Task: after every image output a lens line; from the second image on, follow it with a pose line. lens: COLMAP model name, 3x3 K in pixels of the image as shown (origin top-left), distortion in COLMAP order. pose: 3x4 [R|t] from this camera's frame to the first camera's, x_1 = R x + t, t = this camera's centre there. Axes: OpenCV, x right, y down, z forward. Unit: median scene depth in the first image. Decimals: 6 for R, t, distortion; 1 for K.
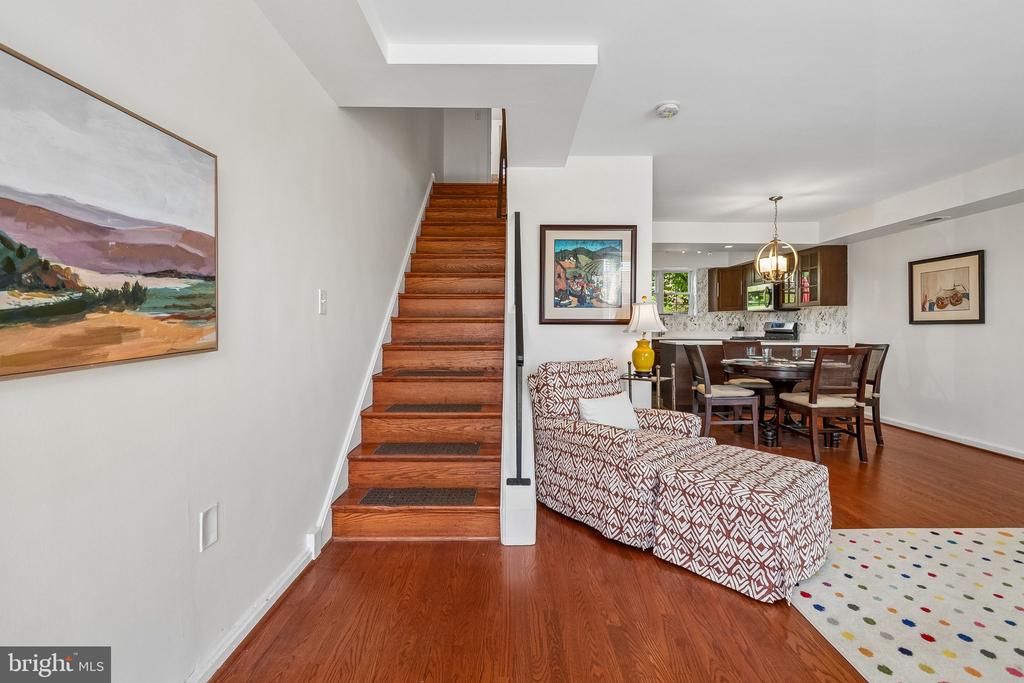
lens RADIAL K [[462.3, 0, 509.6], [0, 462.3, 329.3], [0, 0, 1]] dist [0.008807, -0.004610]
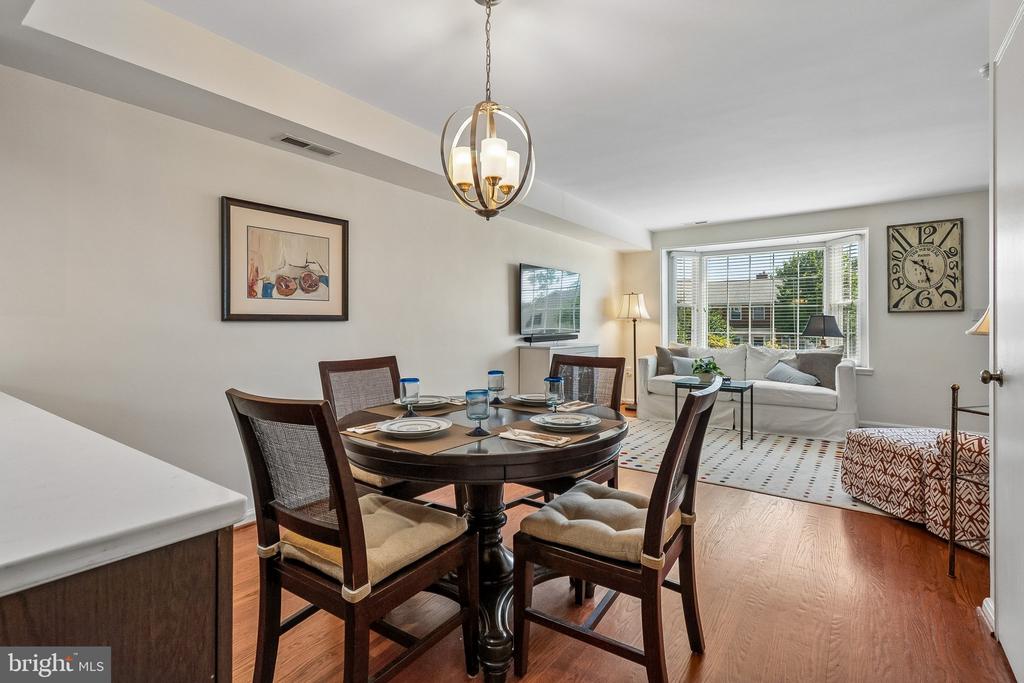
lens RADIAL K [[462.3, 0, 517.5], [0, 462.3, 322.3], [0, 0, 1]] dist [0.008807, -0.004610]
pose [[-0.810297, 0.002086, 0.586016, 0.428035], [0.003553, 0.999993, 0.001354, -0.011793], [-0.586009, 0.003179, -0.810298, 1.674611]]
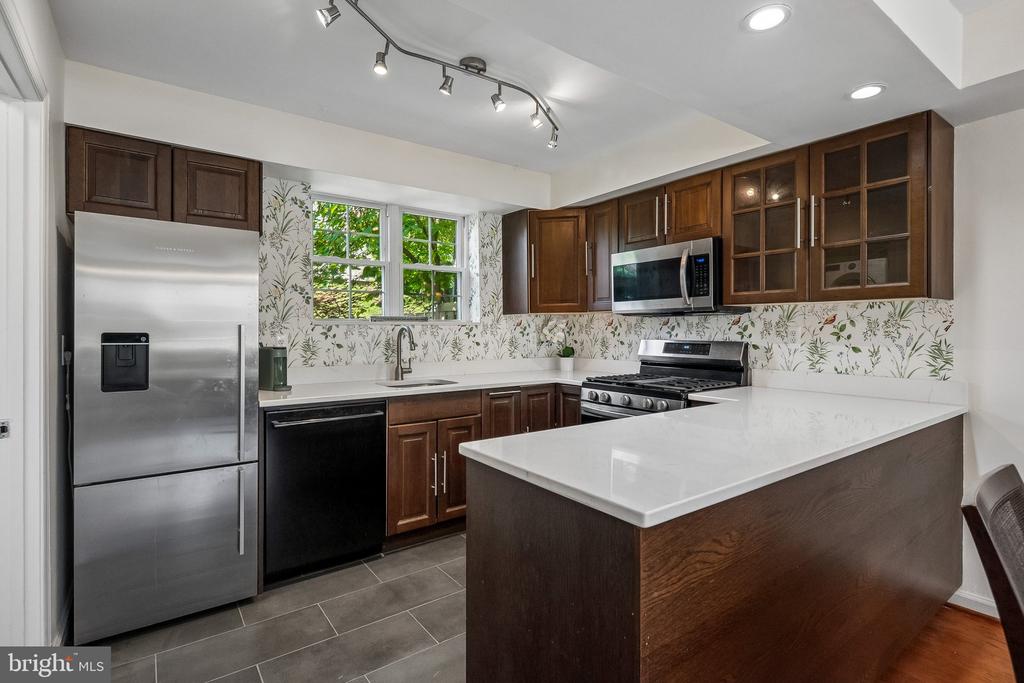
lens RADIAL K [[501.3, 0, 516.0], [0, 501.3, 338.8], [0, 0, 1]] dist [0.011810, 0.000484]
pose [[0.808167, -0.012465, 0.588821, 0.384213], [0.008500, 0.999919, 0.009501, -0.044770], [-0.588892, -0.002673, 0.808208, 1.448820]]
